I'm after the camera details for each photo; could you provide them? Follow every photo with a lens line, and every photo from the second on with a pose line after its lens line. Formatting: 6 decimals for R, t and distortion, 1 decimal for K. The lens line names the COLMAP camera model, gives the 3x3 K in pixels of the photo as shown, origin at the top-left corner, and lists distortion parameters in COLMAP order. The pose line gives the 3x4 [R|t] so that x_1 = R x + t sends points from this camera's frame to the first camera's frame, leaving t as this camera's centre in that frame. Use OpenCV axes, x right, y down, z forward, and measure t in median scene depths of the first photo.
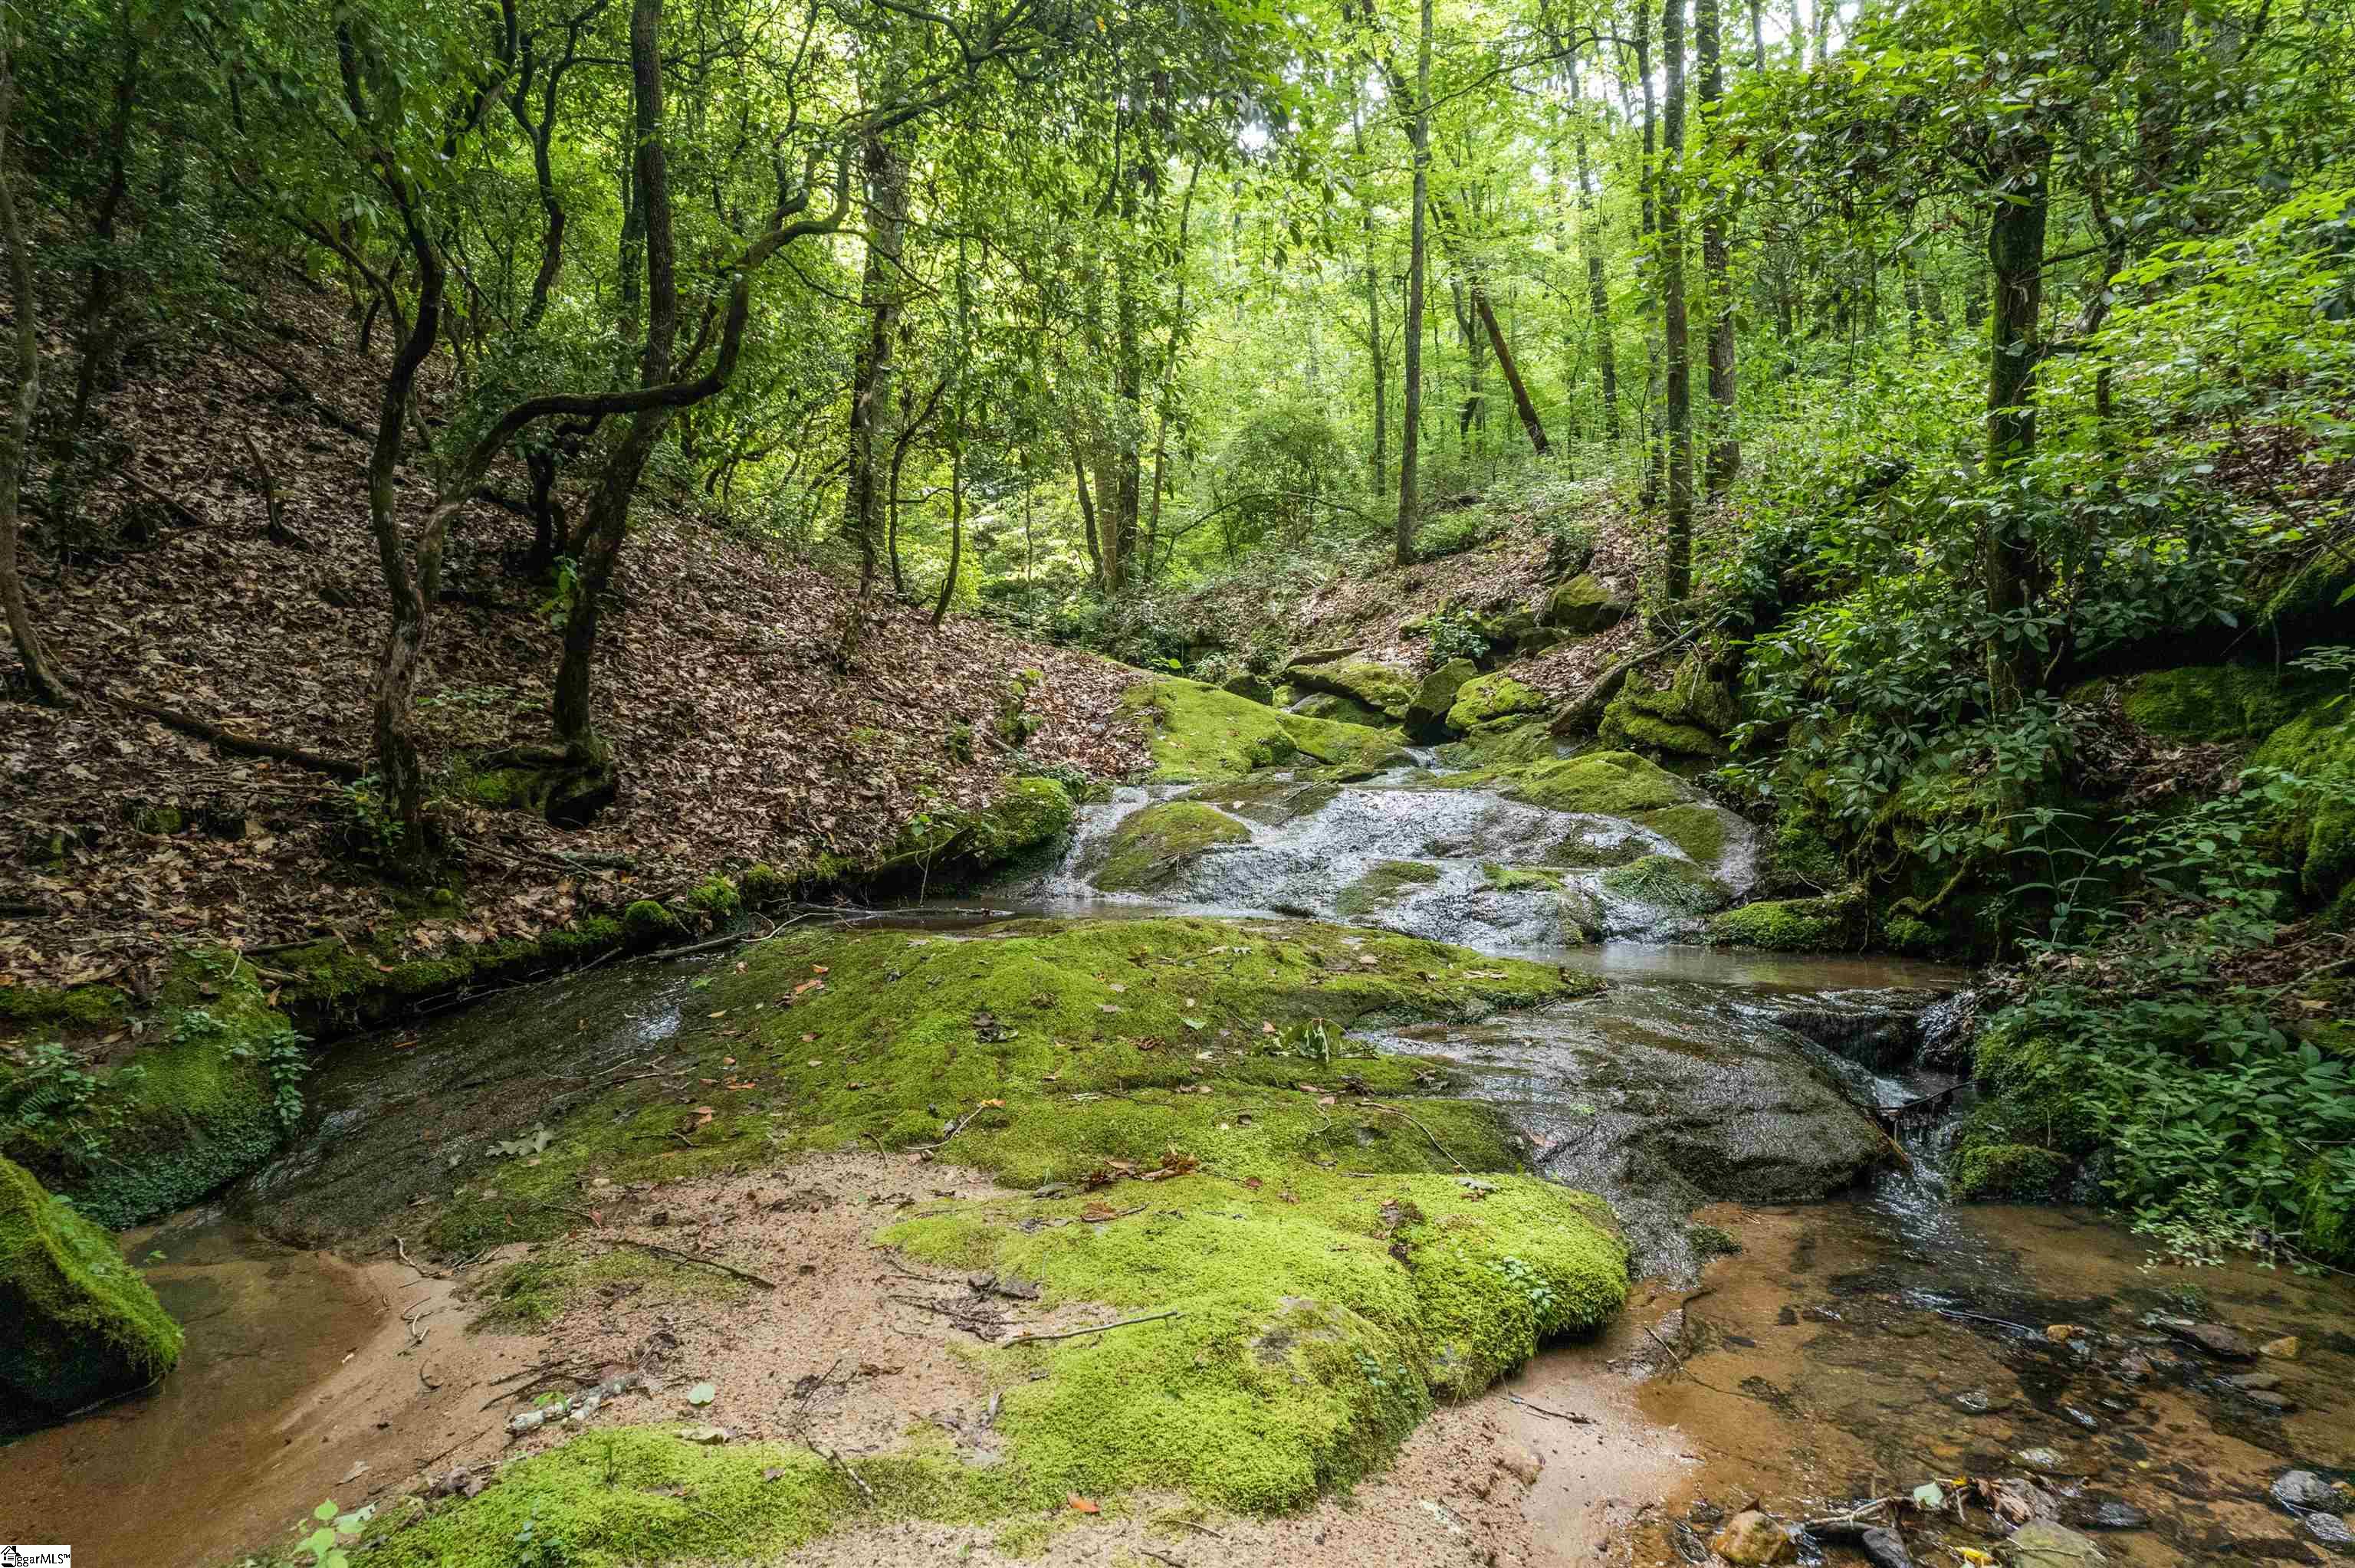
lens RADIAL K [[1542.6, 0, 1187.4], [0, 1542.6, 781.4], [0, 0, 1]] dist [-0.037625, 0.029759]
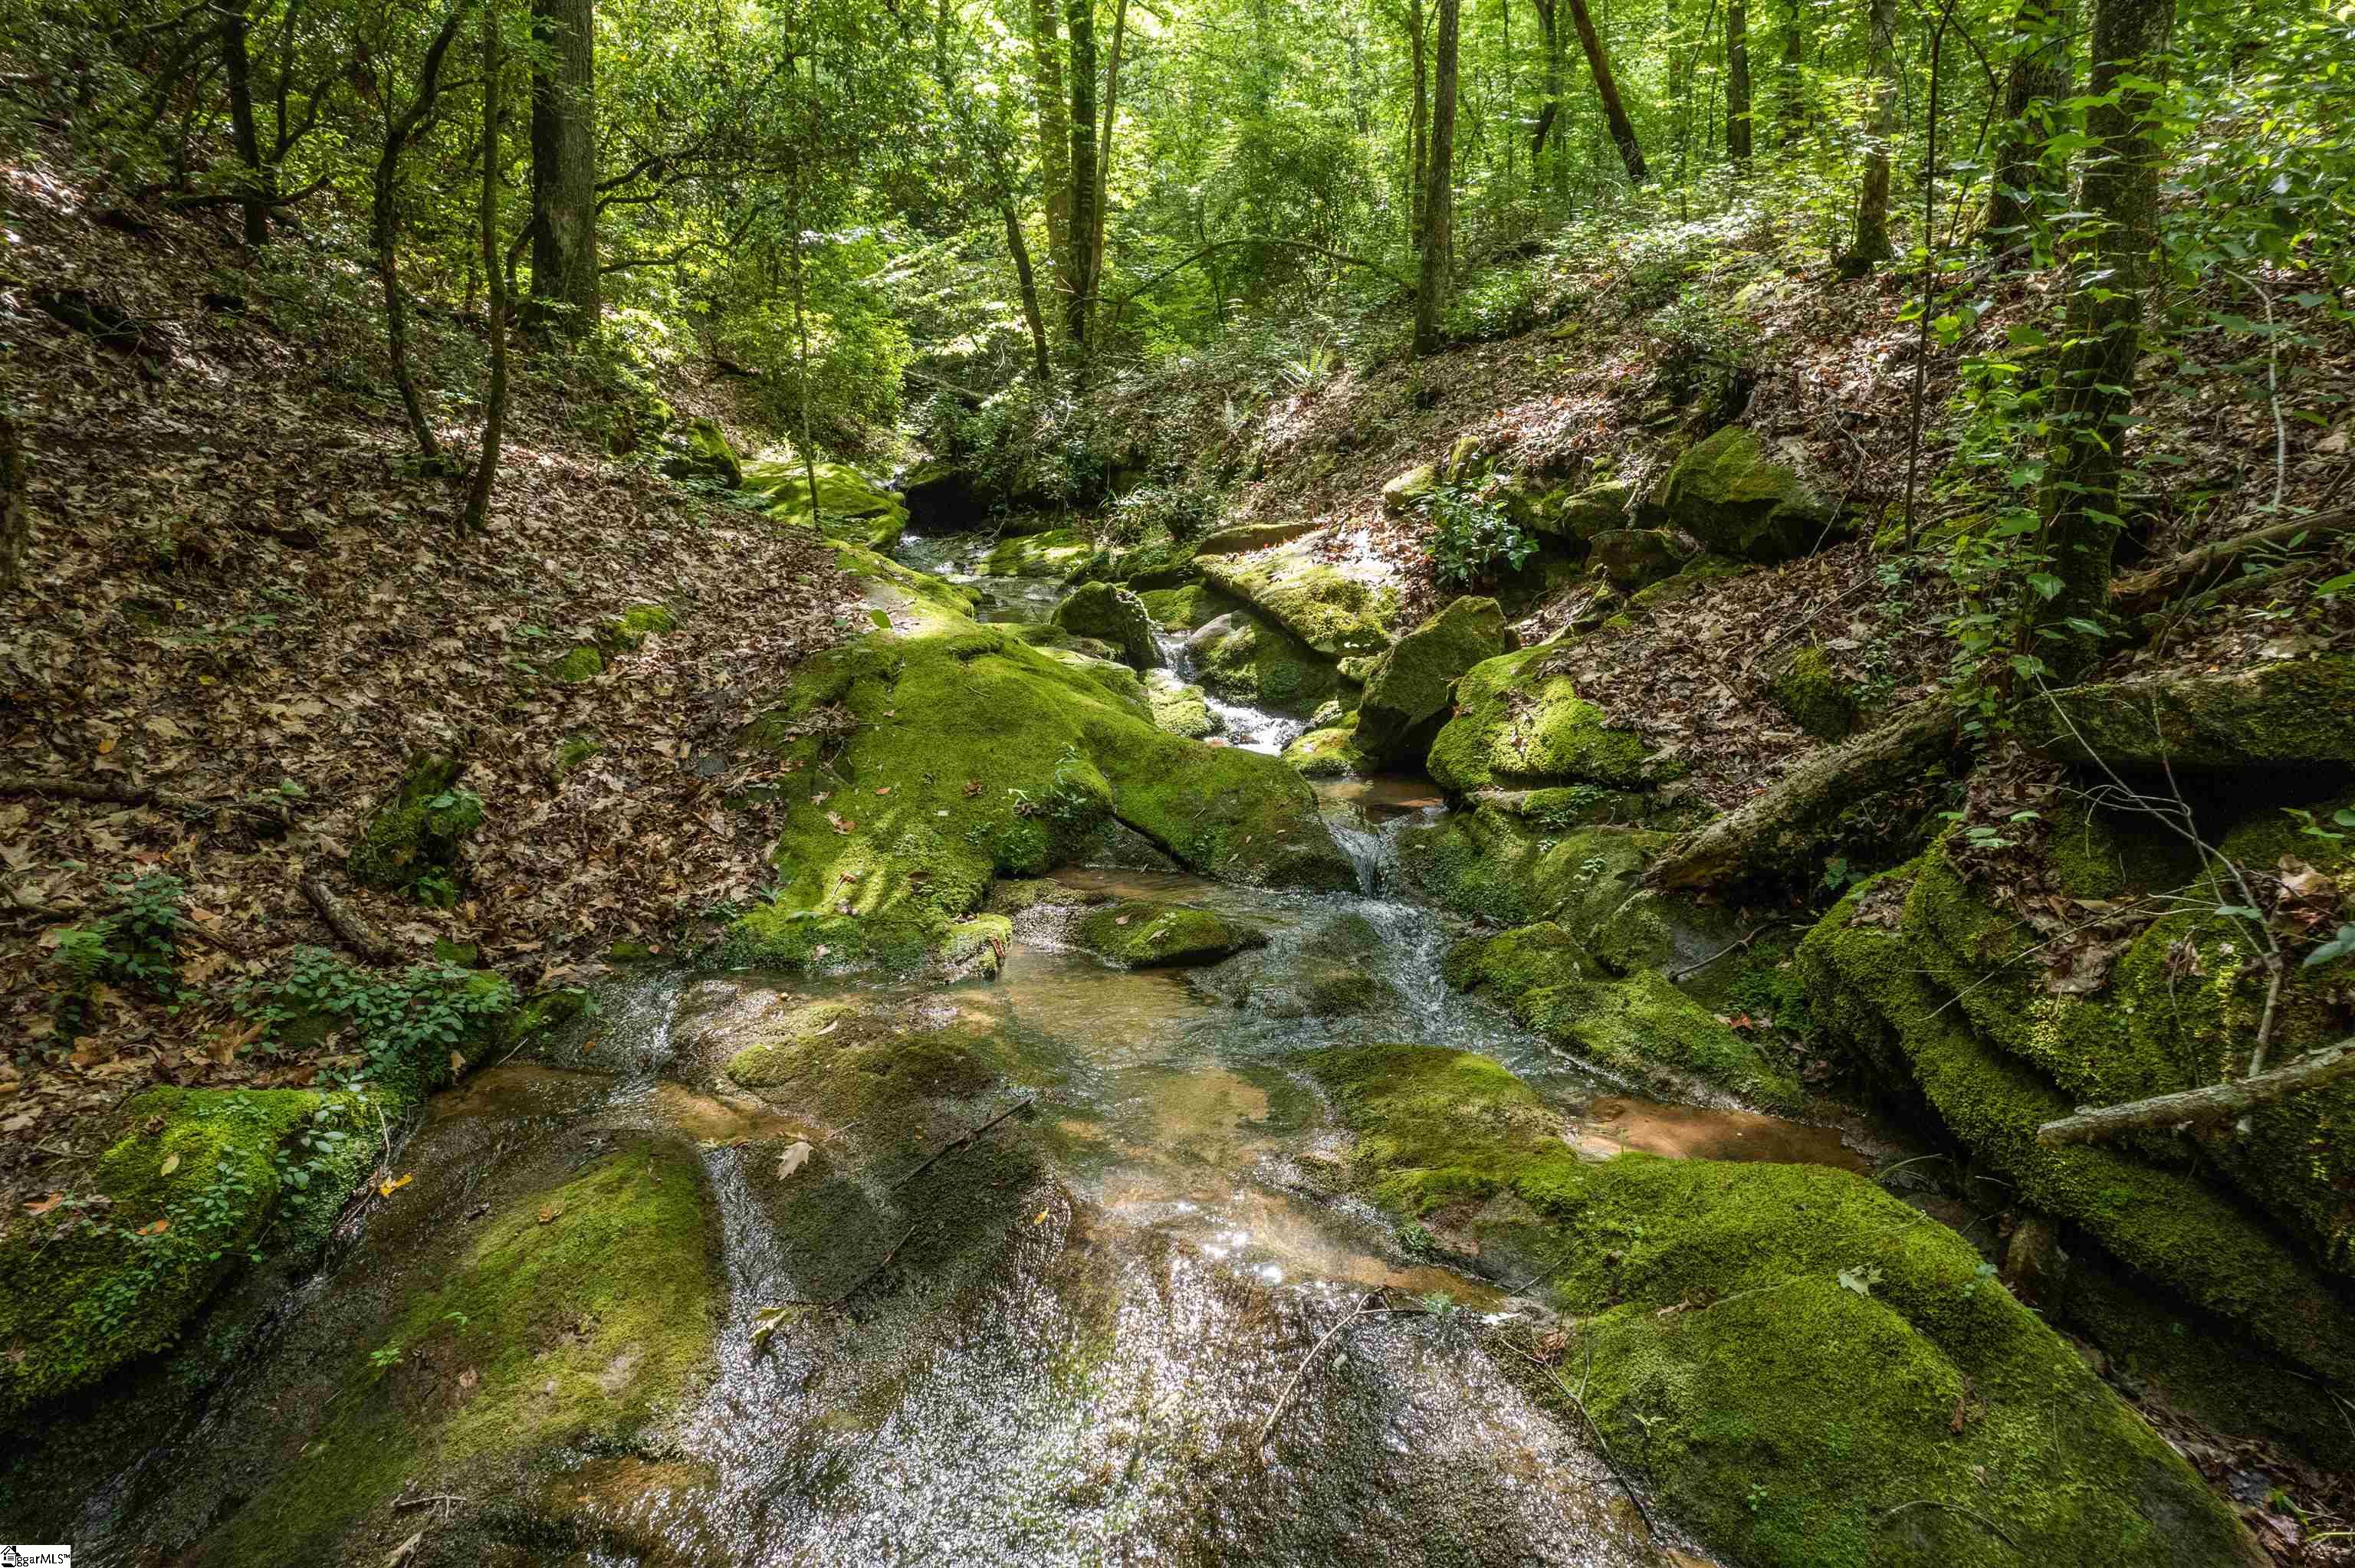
lens RADIAL K [[1542.6, 0, 1187.4], [0, 1542.6, 781.4], [0, 0, 1]] dist [-0.037625, 0.029759]
pose [[0.999083, 0.010296, -0.041551, 0.090923], [-0.003586, 0.987362, 0.158438, -0.085141], [0.042657, -0.158144, 0.986494, 0.424102]]
